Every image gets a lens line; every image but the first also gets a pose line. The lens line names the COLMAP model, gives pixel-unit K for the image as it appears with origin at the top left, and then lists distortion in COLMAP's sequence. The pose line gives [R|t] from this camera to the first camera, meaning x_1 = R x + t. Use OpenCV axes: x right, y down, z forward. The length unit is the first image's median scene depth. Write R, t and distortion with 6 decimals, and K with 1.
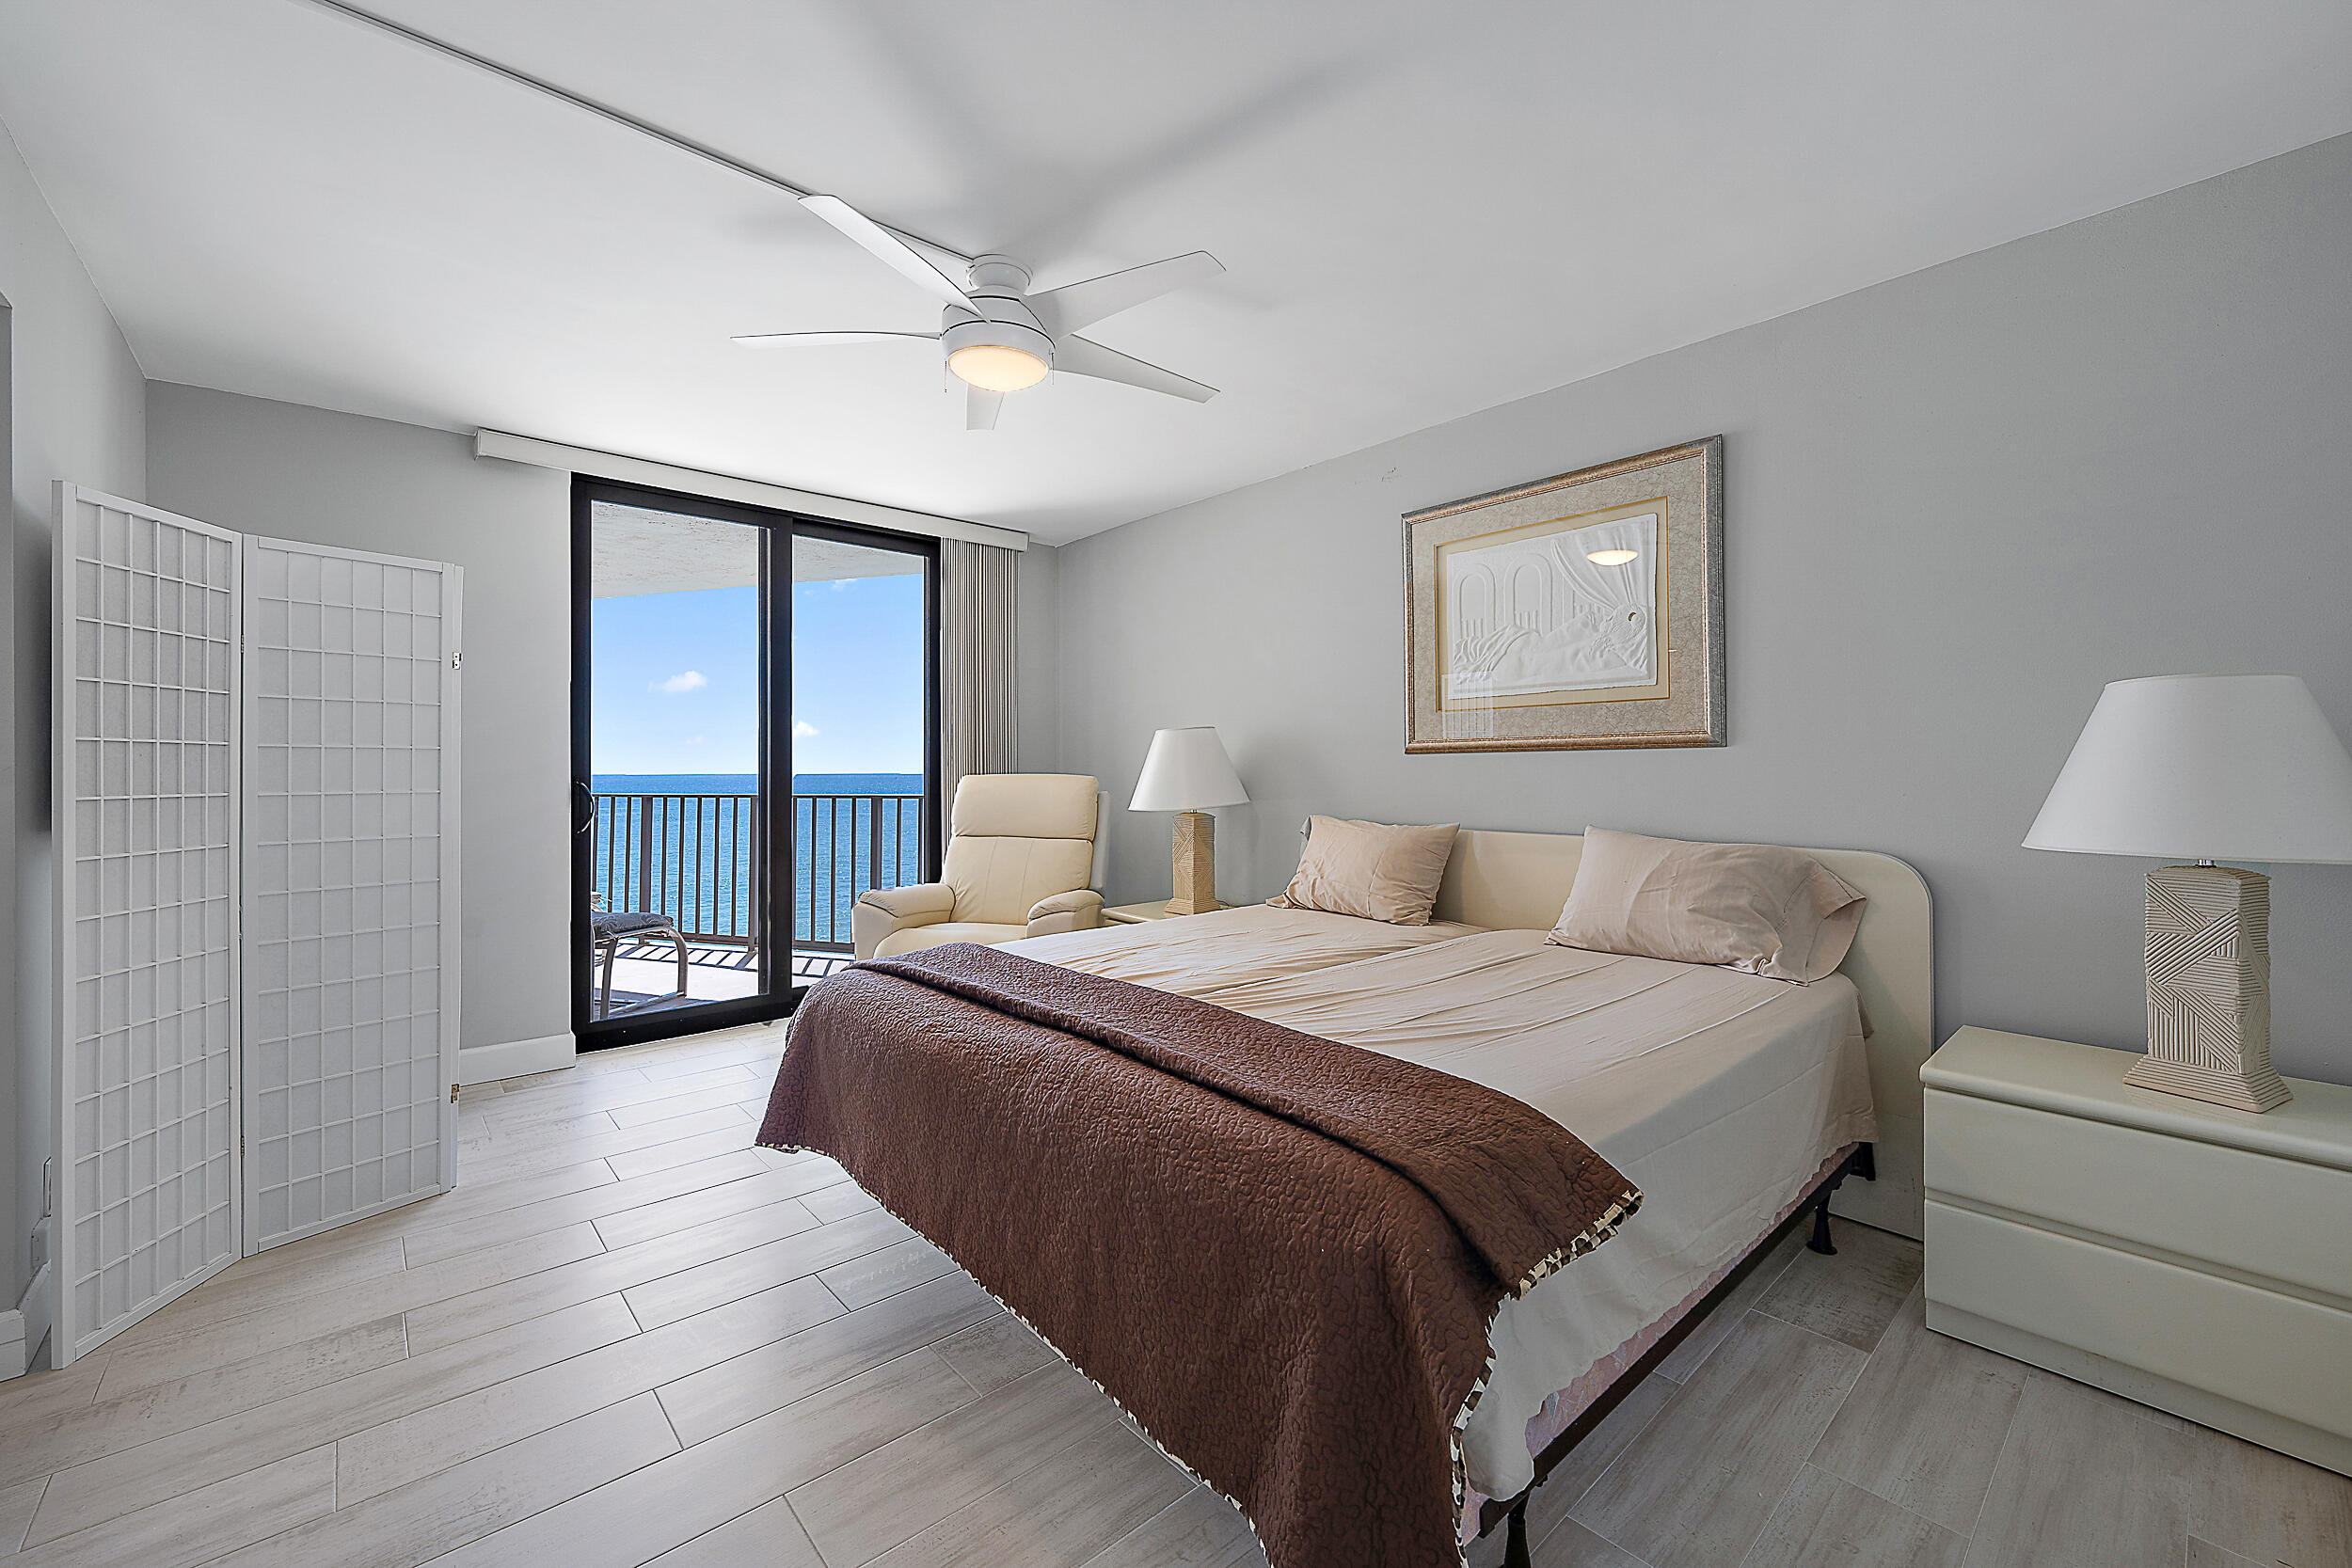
lens RADIAL K [[912.0, 0, 1174.4], [0, 912.0, 775.0], [0, 0, 1]] dist [-0.000788, -0.000127]
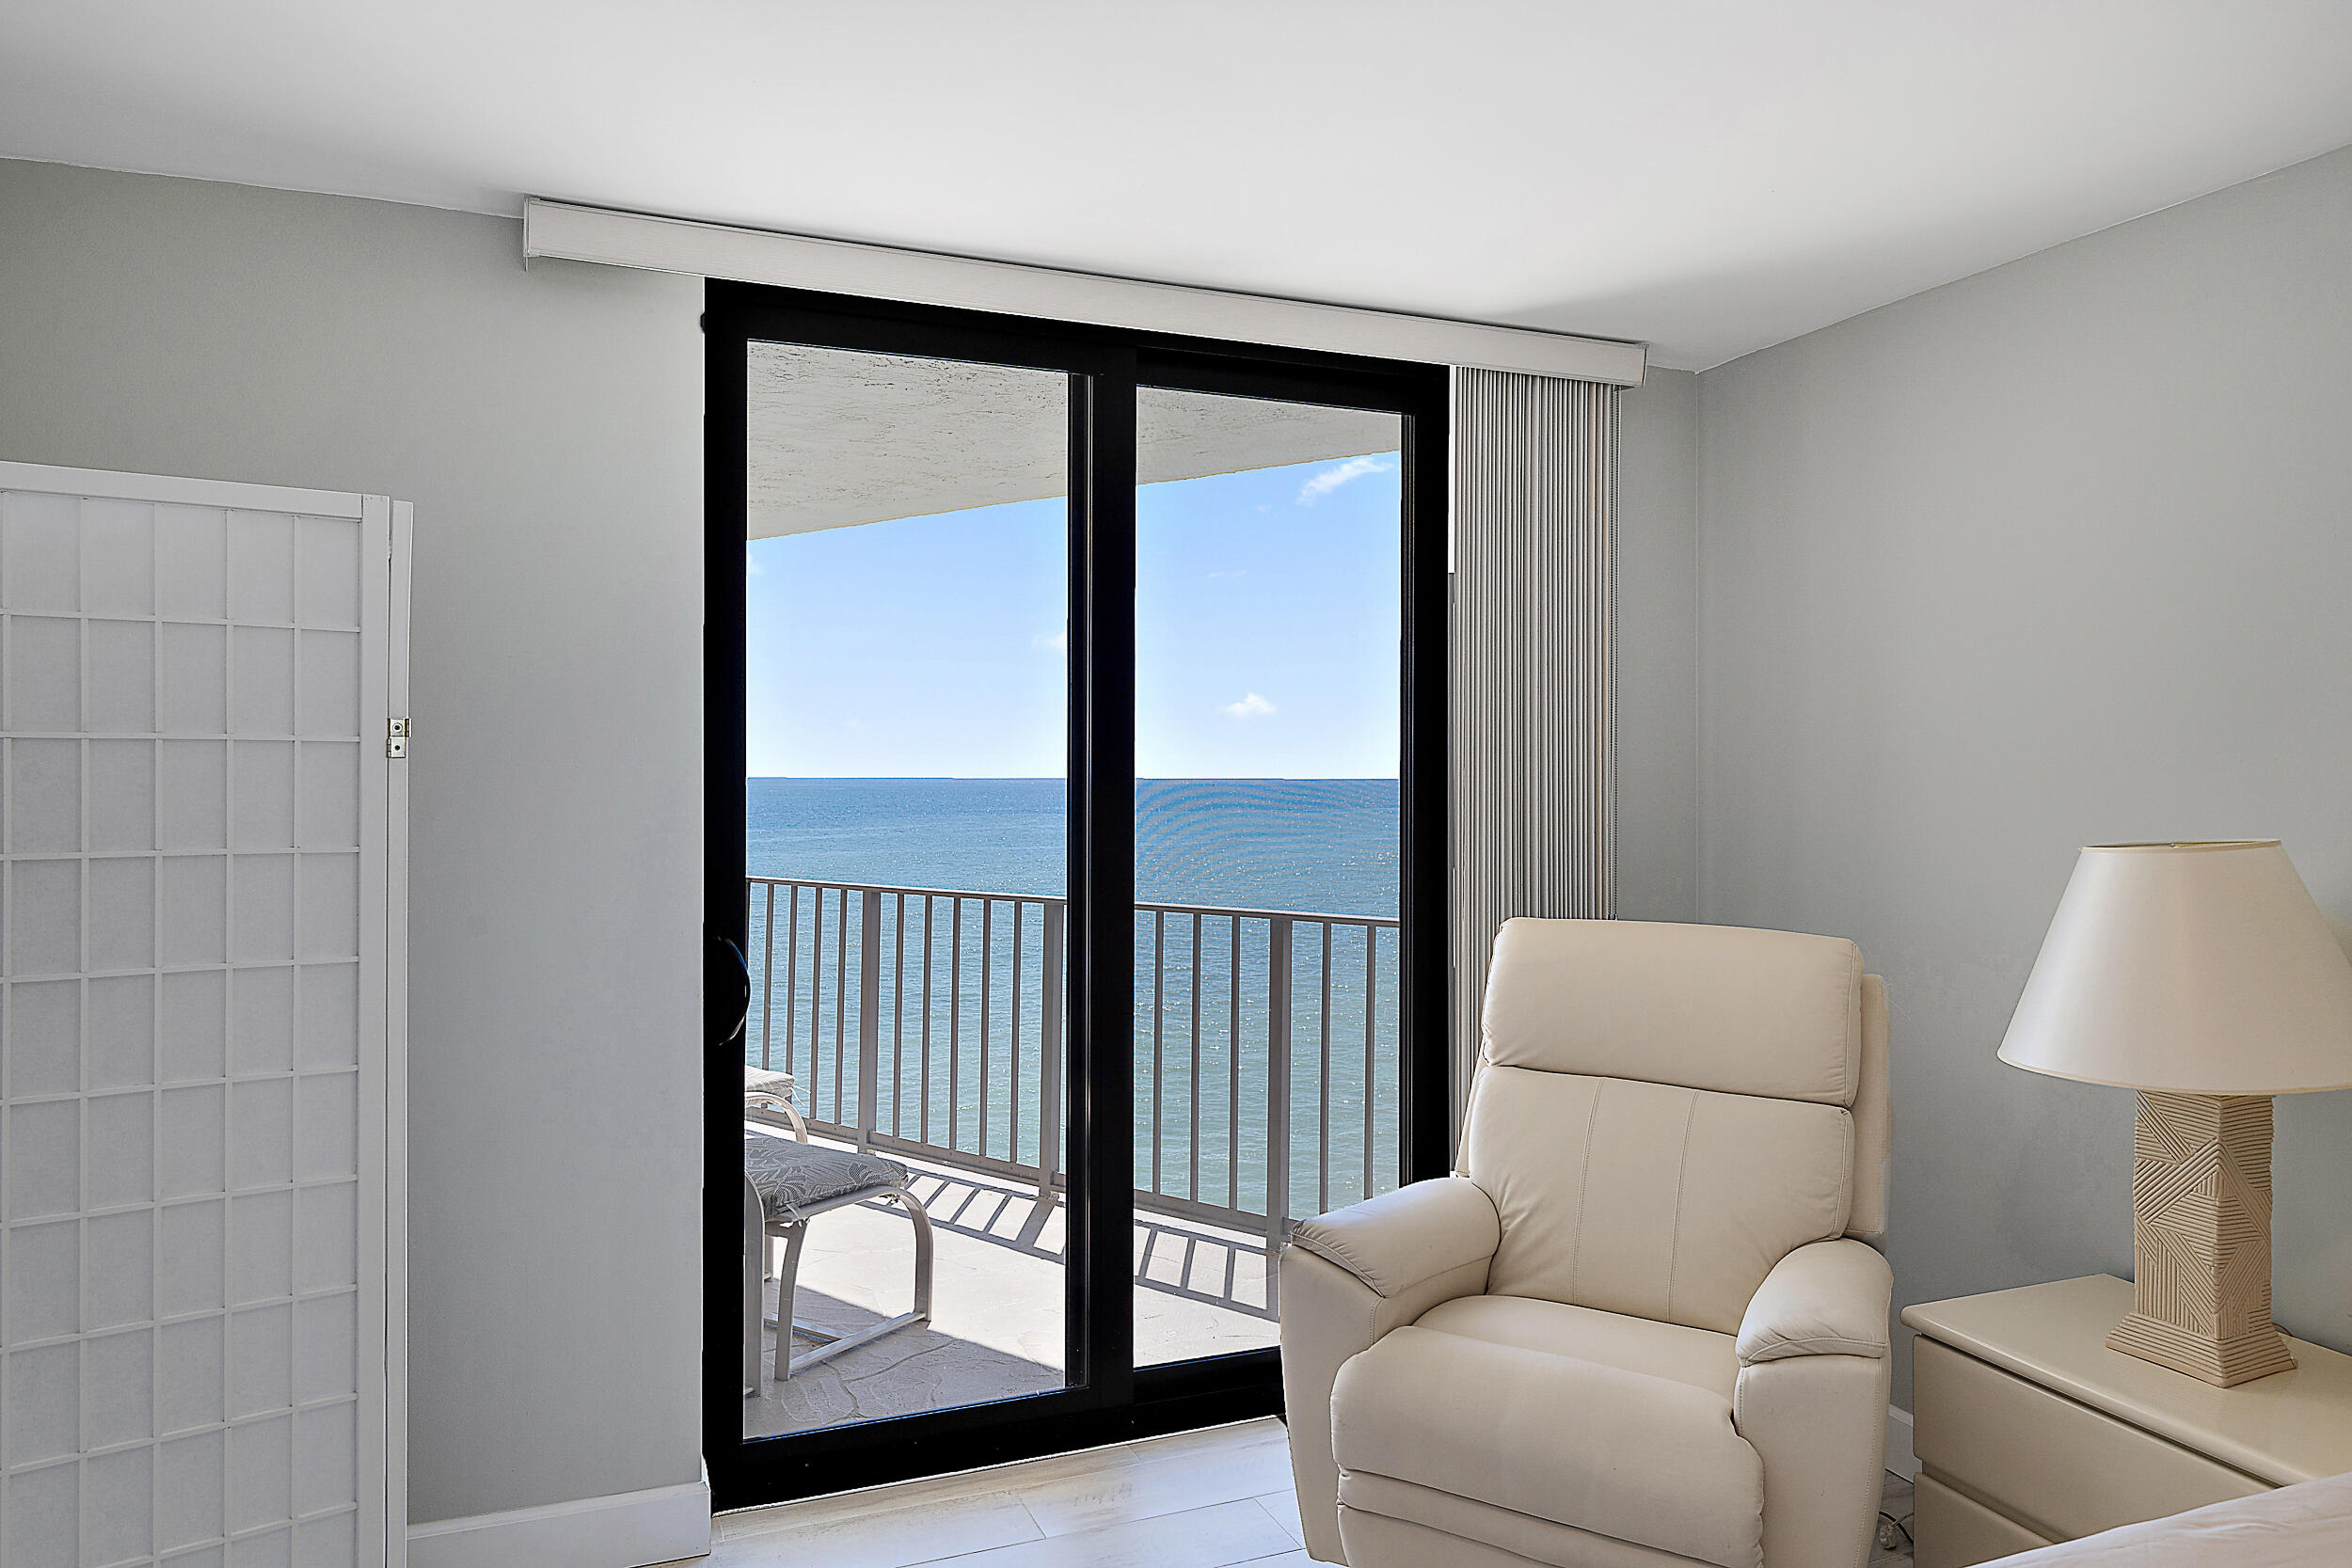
lens RADIAL K [[1562.2, 0, 1238.3], [0, 1562.2, 781.8], [0, 0, 1]] dist [-0.003808, -0.001202]
pose [[0.953699, 0.001985, -0.300757, -0.132955], [-0.003211, 0.999988, -0.003582, -0.060782], [0.300746, 0.004382, 0.953694, 0.266069]]
